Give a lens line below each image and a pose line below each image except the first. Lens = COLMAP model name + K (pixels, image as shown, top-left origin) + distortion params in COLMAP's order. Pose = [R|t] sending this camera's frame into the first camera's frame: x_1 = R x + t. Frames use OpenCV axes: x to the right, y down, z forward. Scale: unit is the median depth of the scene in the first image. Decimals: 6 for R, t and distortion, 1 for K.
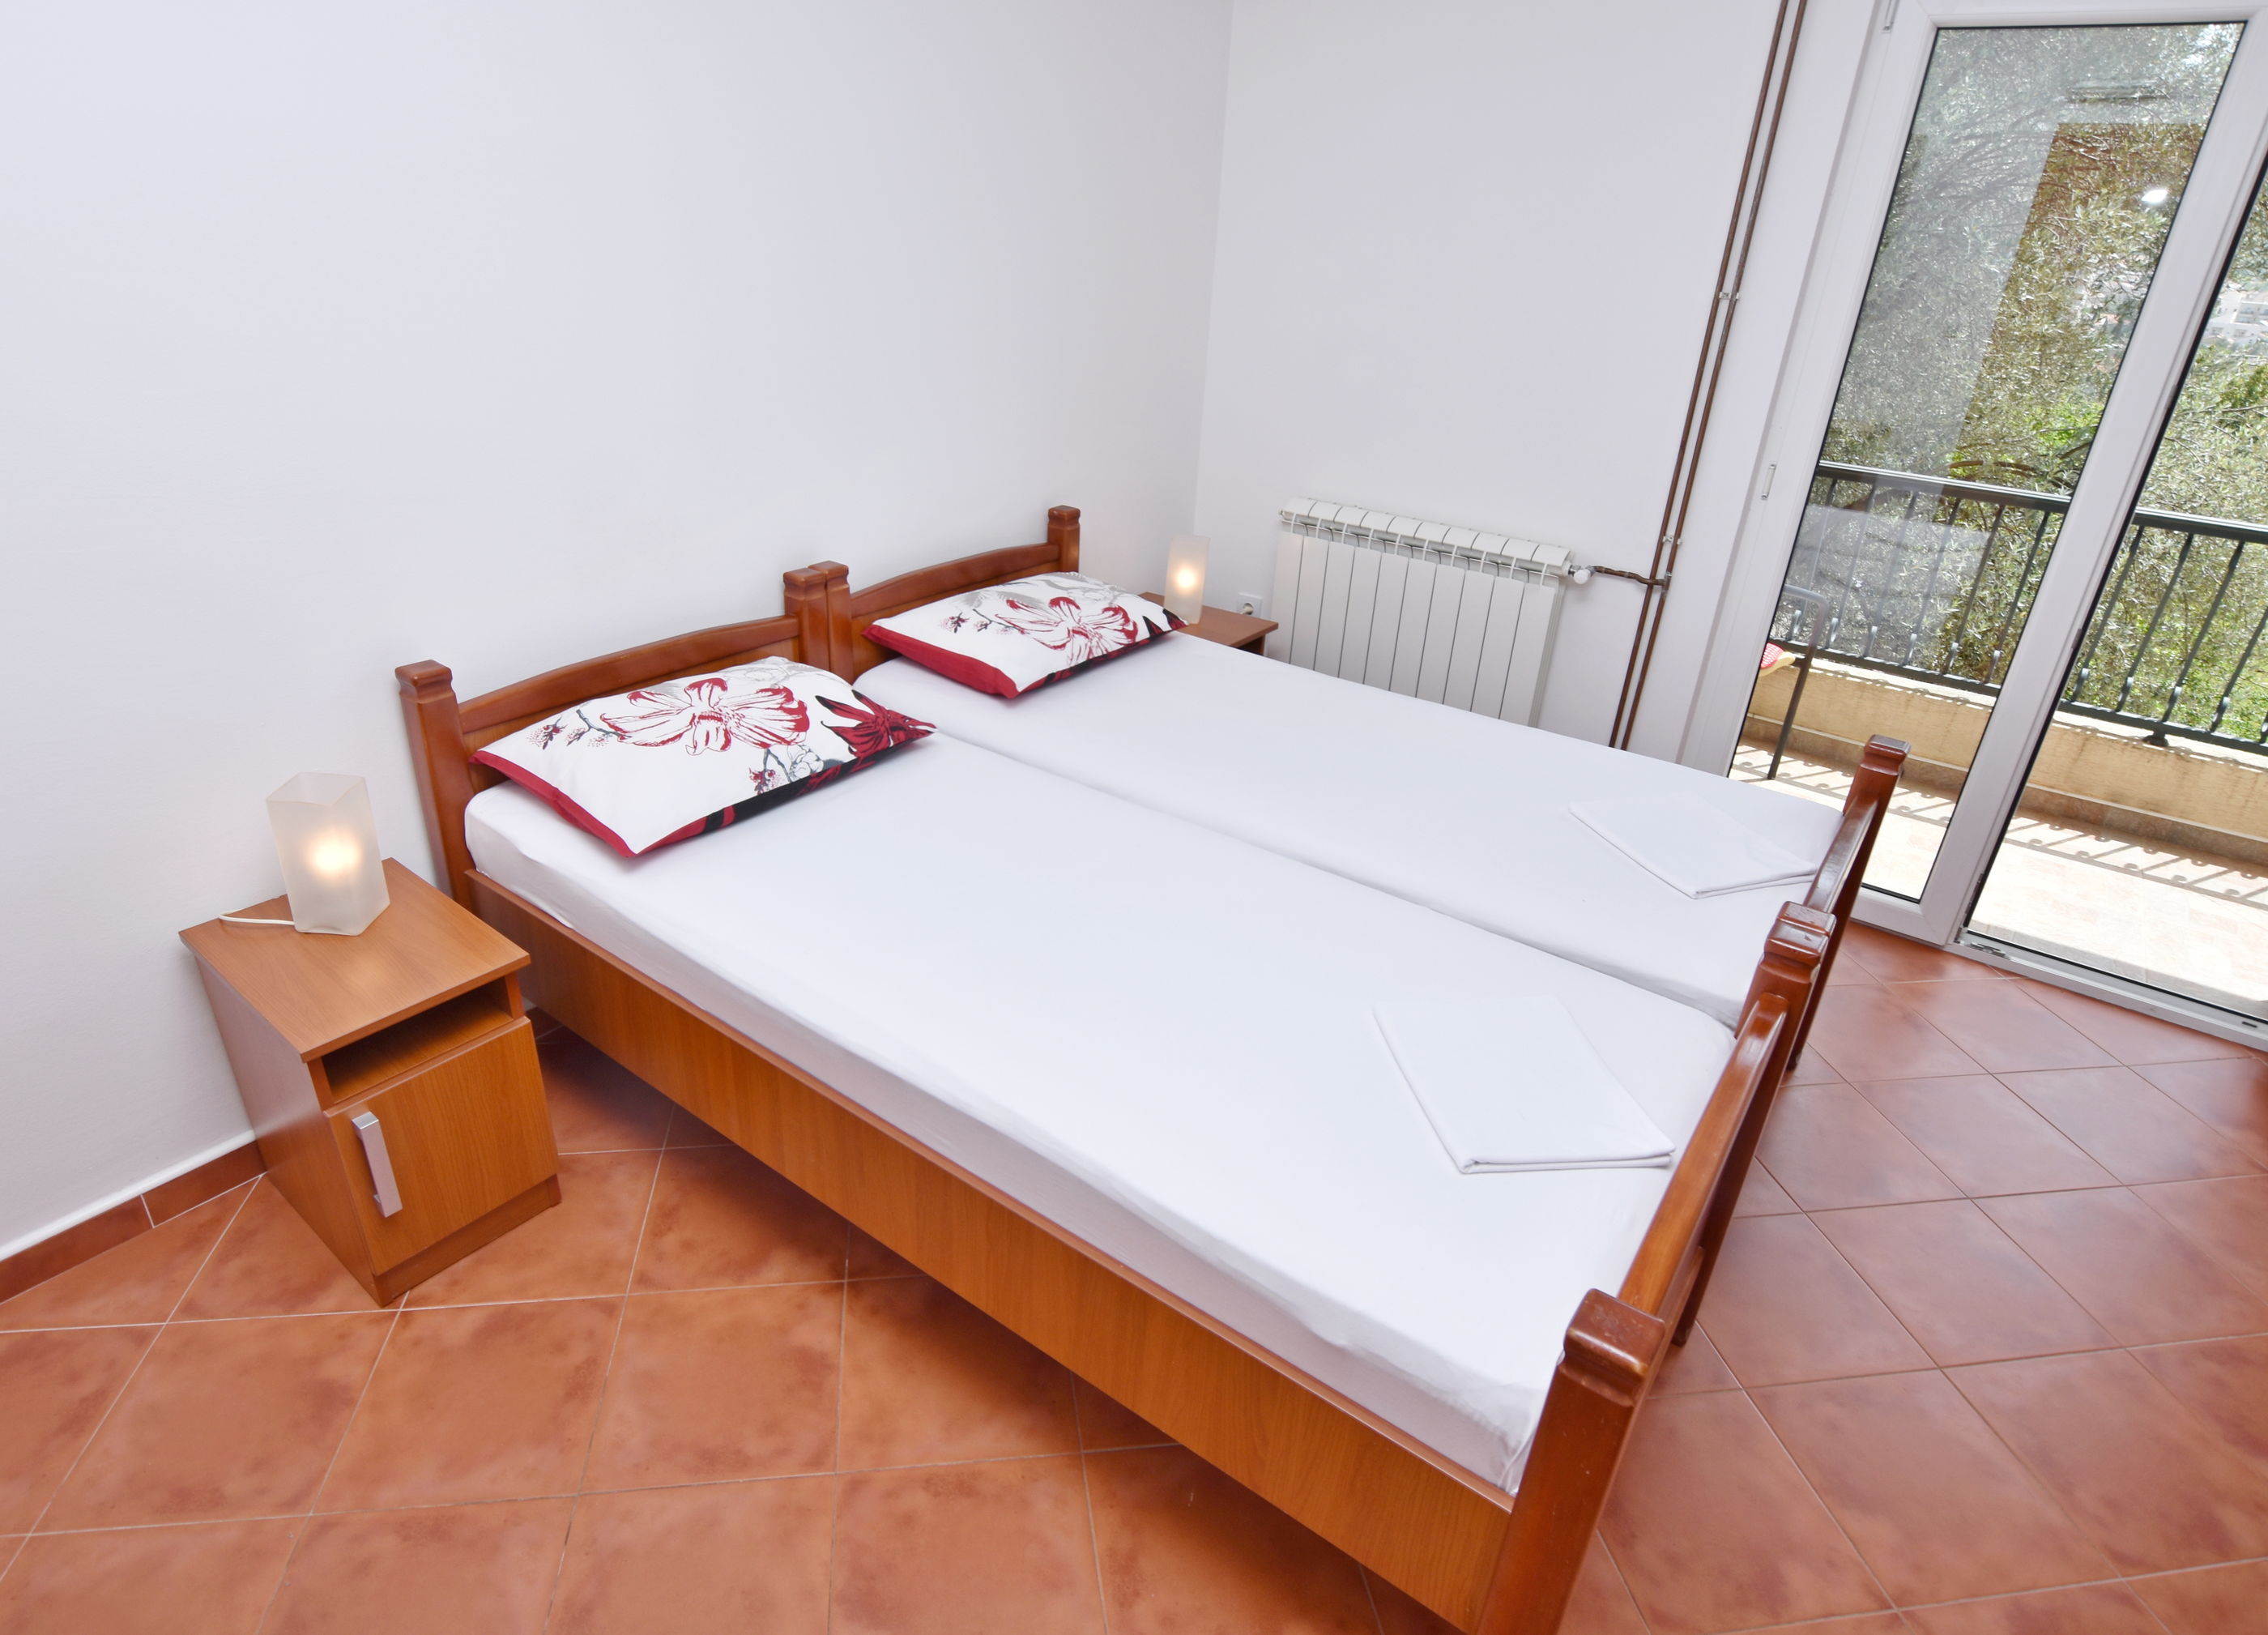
lens RADIAL K [[1236.6, 0, 1120.2], [0, 1236.6, 809.0], [0, 0, 1]] dist [-0.019770, 0.002290]
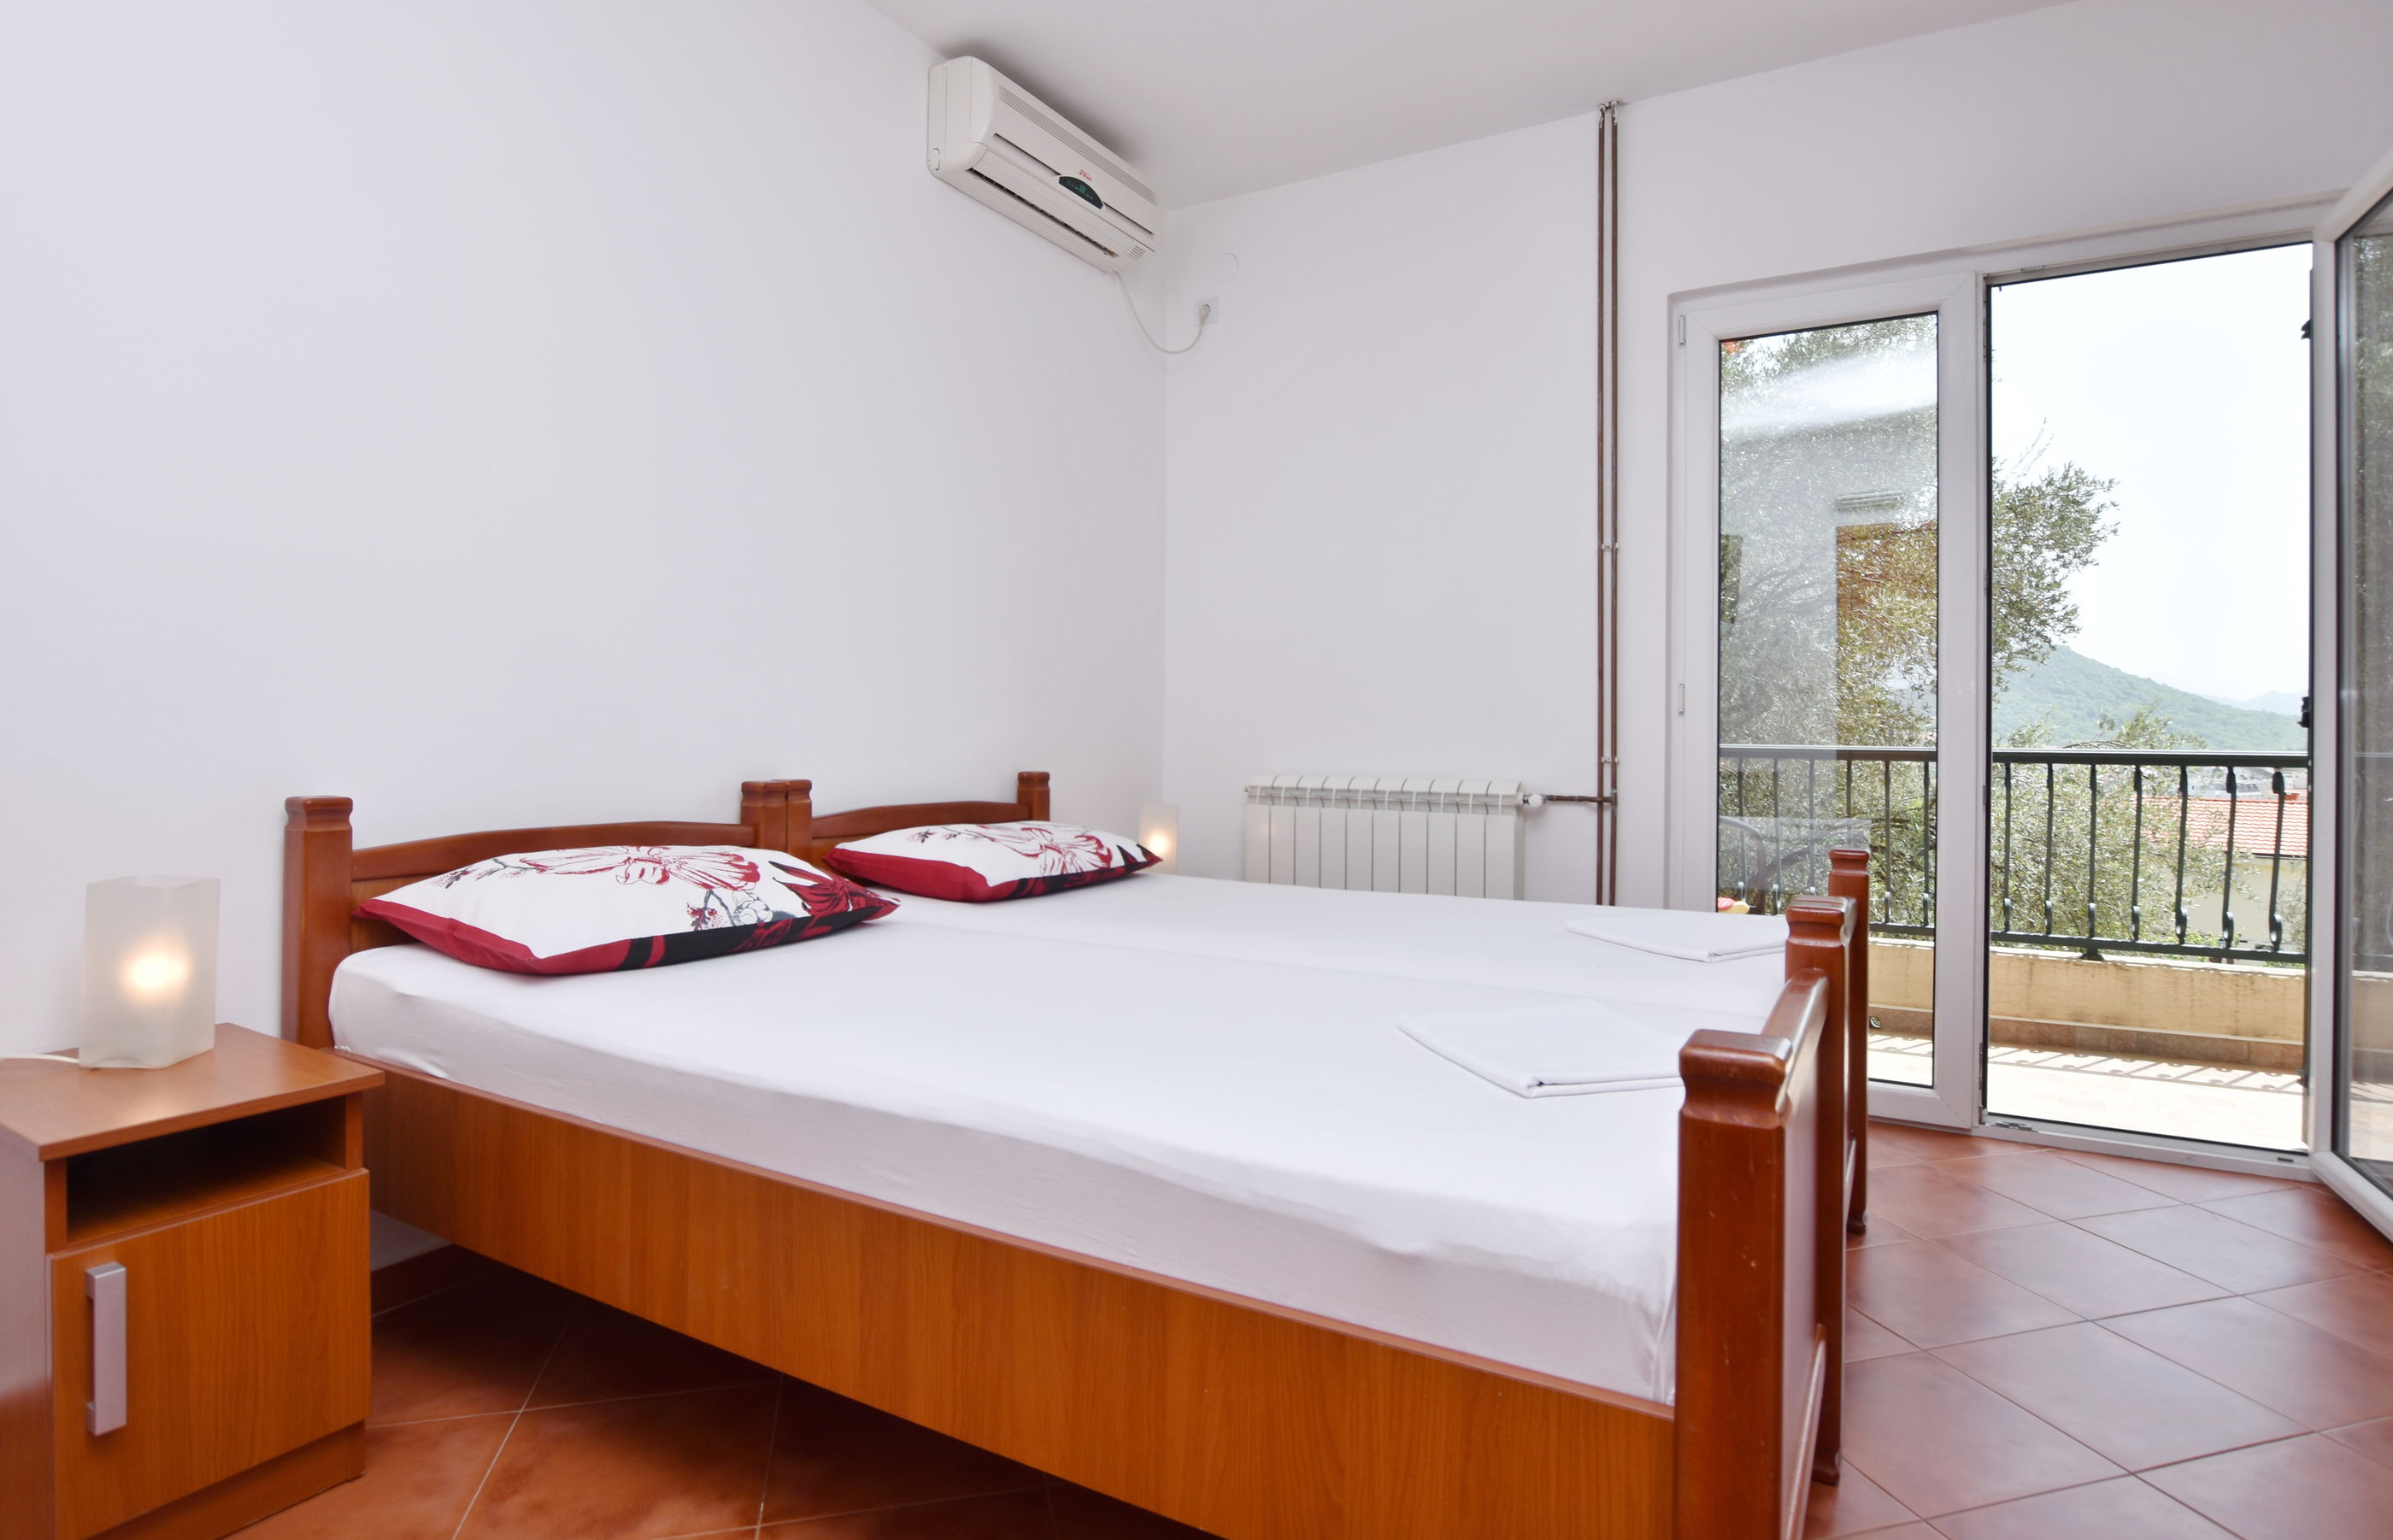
lens RADIAL K [[1225.9, 0, 1247.1], [0, 1225.9, 745.7], [0, 0, 1]] dist [-0.020341, 0.002981]
pose [[0.989930, -0.041280, 0.135409, -0.008480], [0.095797, 0.899593, -0.426094, 0.210796], [-0.104223, 0.434775, 0.894488, 0.081492]]
